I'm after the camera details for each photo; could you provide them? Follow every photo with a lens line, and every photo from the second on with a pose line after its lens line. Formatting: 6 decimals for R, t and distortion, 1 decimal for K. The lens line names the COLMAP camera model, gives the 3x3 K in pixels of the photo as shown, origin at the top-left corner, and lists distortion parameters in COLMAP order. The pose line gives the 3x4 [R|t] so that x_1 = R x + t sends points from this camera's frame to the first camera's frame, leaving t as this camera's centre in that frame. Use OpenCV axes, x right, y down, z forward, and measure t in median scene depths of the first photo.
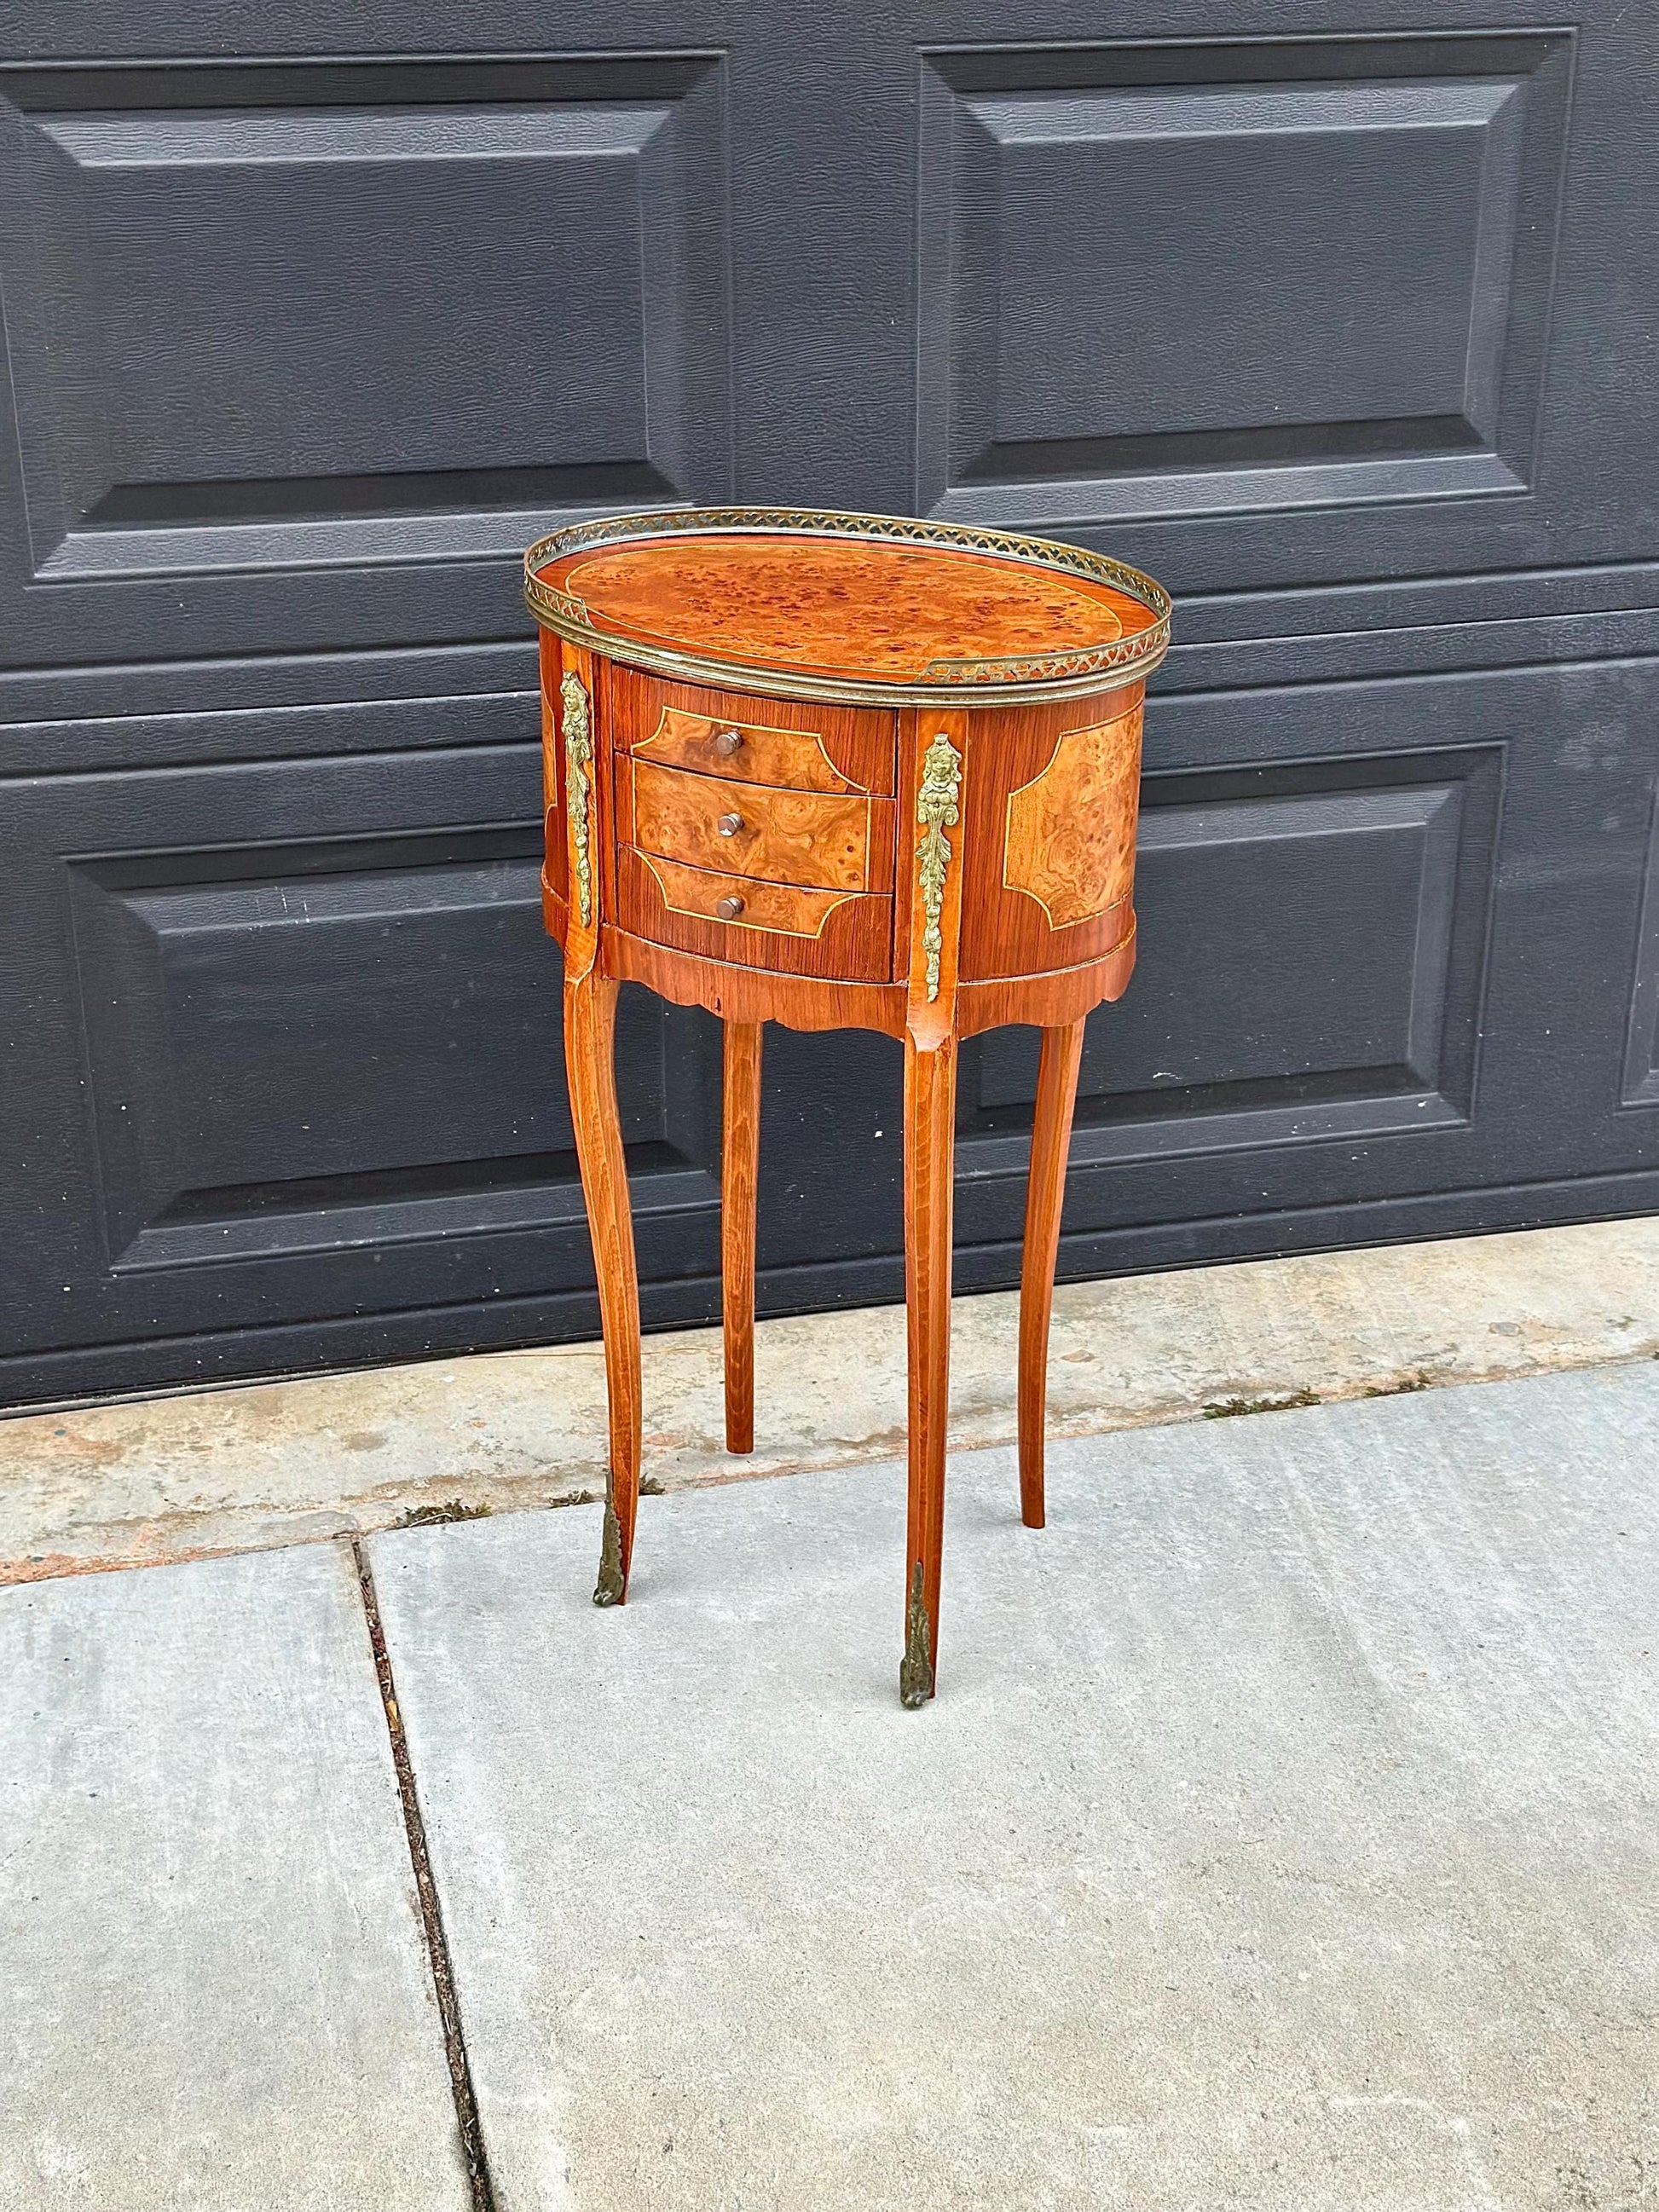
lens RADIAL K [[3080.3, 0, 838.4], [0, 3080.3, 1111.1], [0, 0, 1]] dist [0.127891, 0.000000]
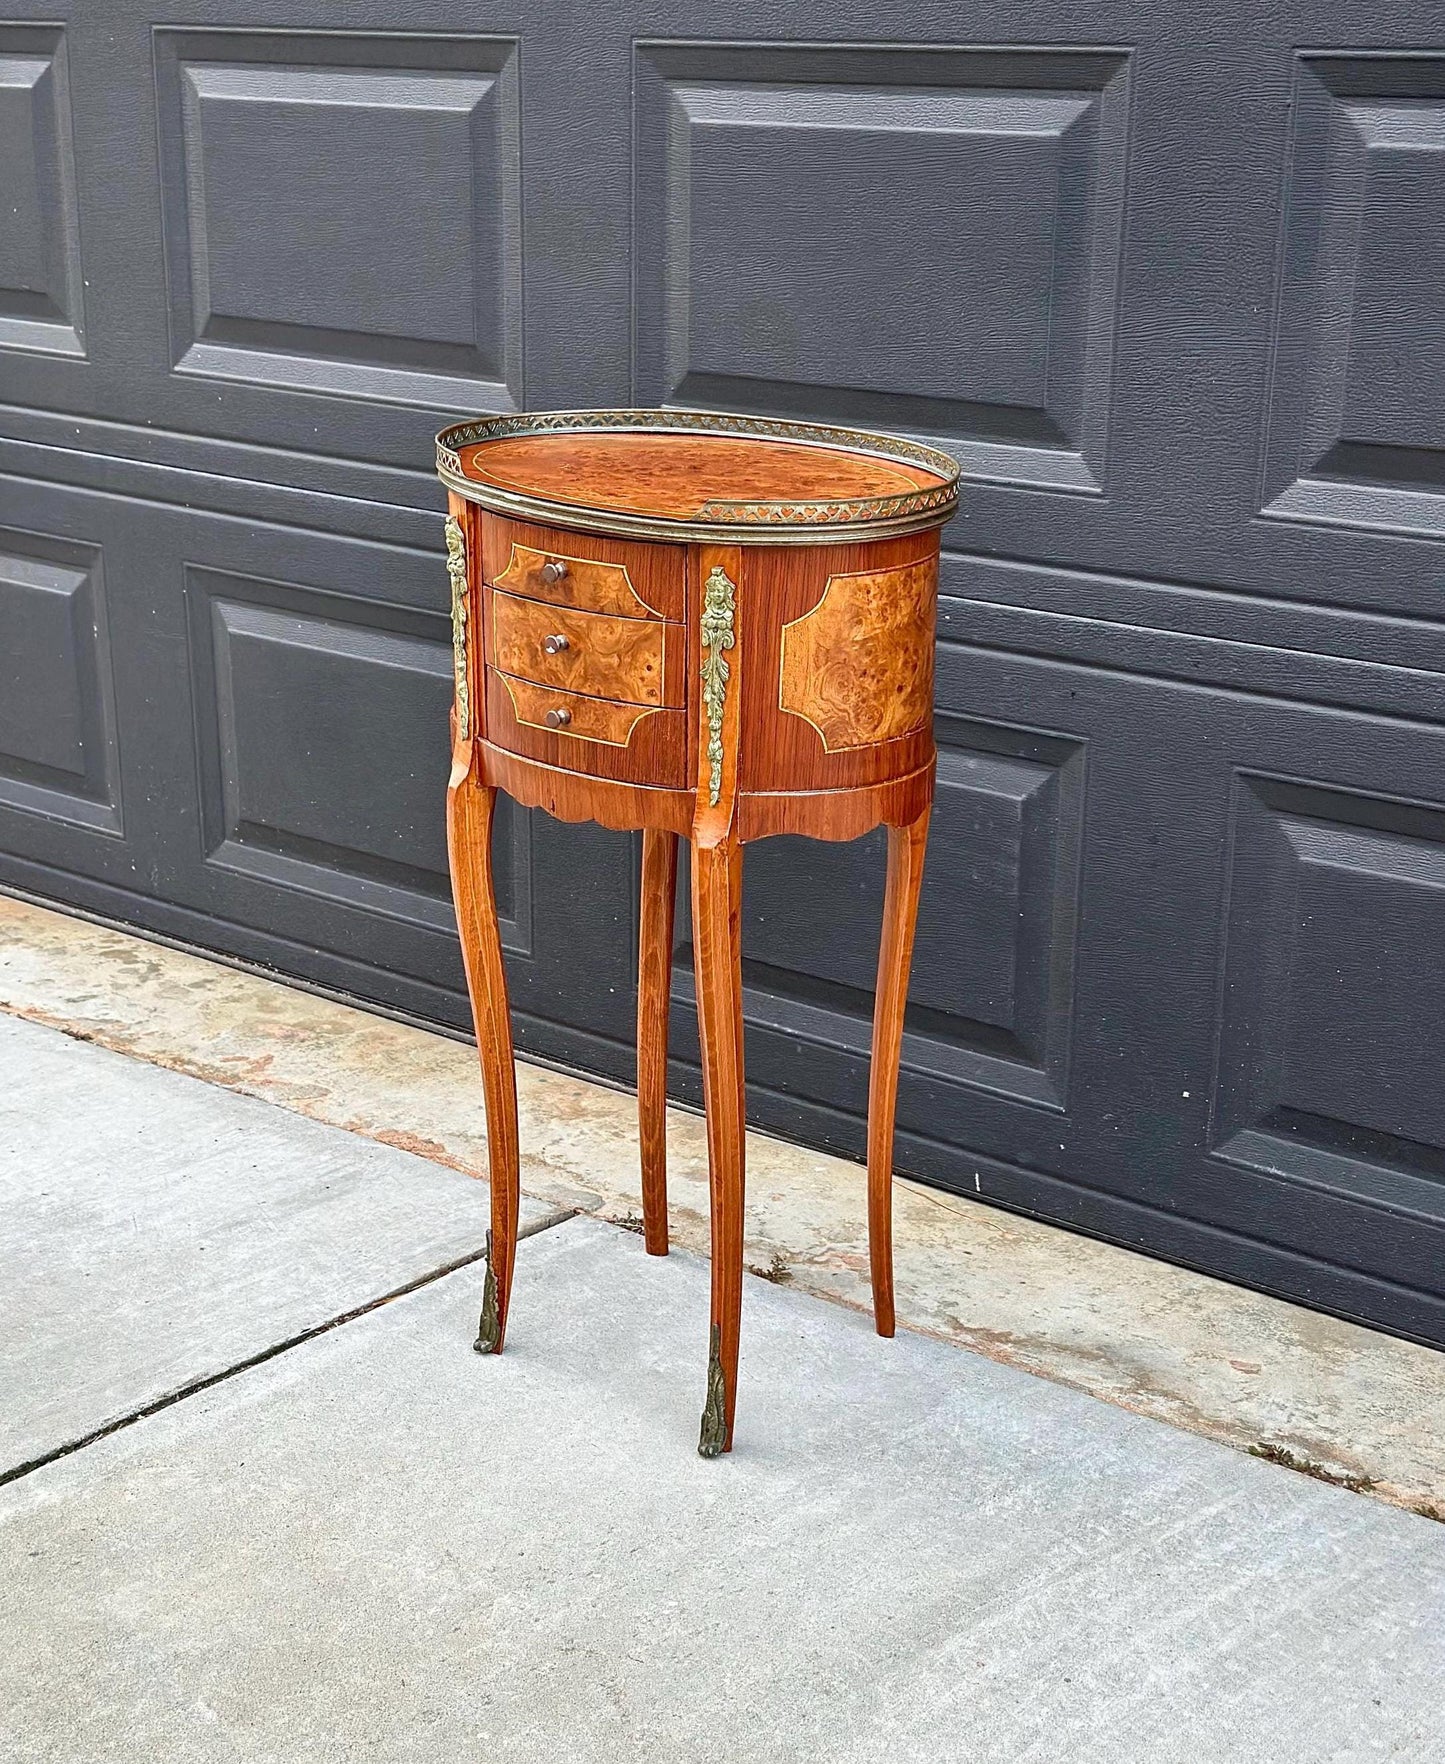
lens RADIAL K [[2797.5, 0, 715.5], [0, 2797.5, 940.5], [0, 0, 1]] dist [0.123541, 0.000000]
pose [[0.581344, 0.261084, -0.770632, 0.702549], [-0.331527, 0.940942, 0.068688, -0.059306], [0.743053, 0.215554, 0.633568, 0.307007]]
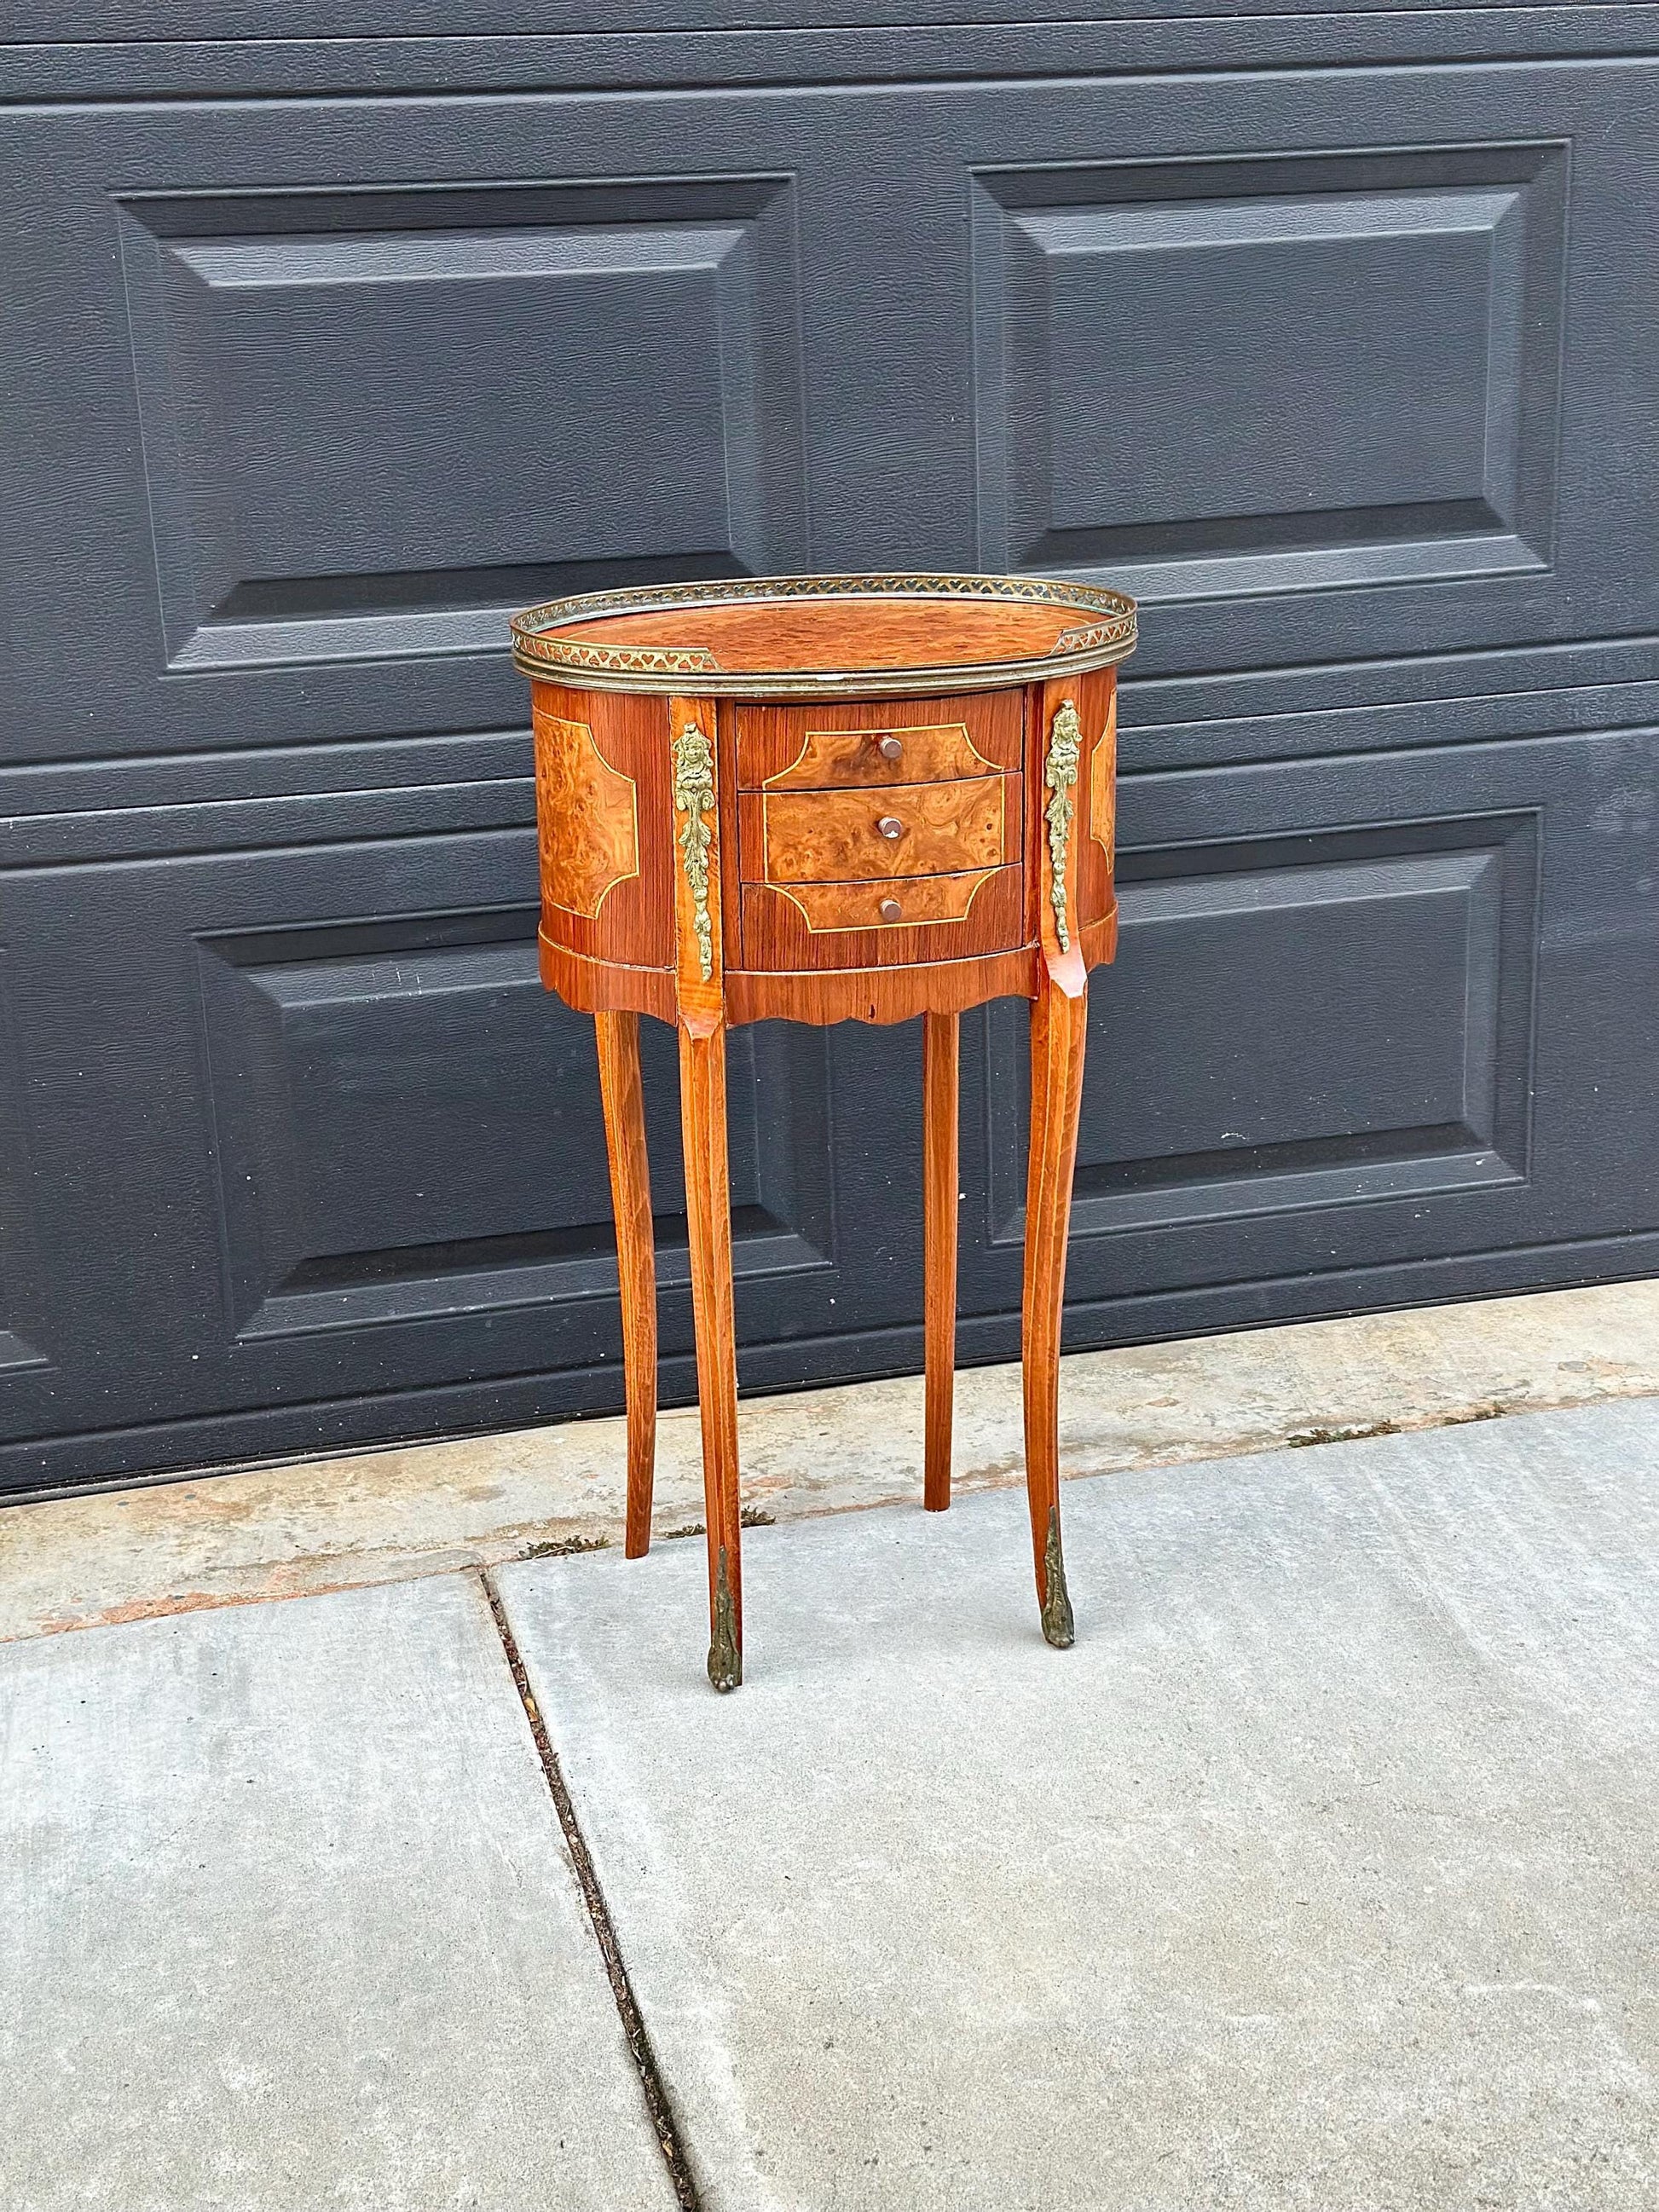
lens RADIAL K [[3080.3, 0, 843.9], [0, 3080.3, 1117.2], [0, 0, 1]] dist [0.127891, 0.000000]
pose [[0.999379, -0.035238, -0.000730, -0.028134], [0.034958, 0.993660, -0.106853, 0.101295], [0.004491, 0.106761, 0.994275, -0.046456]]
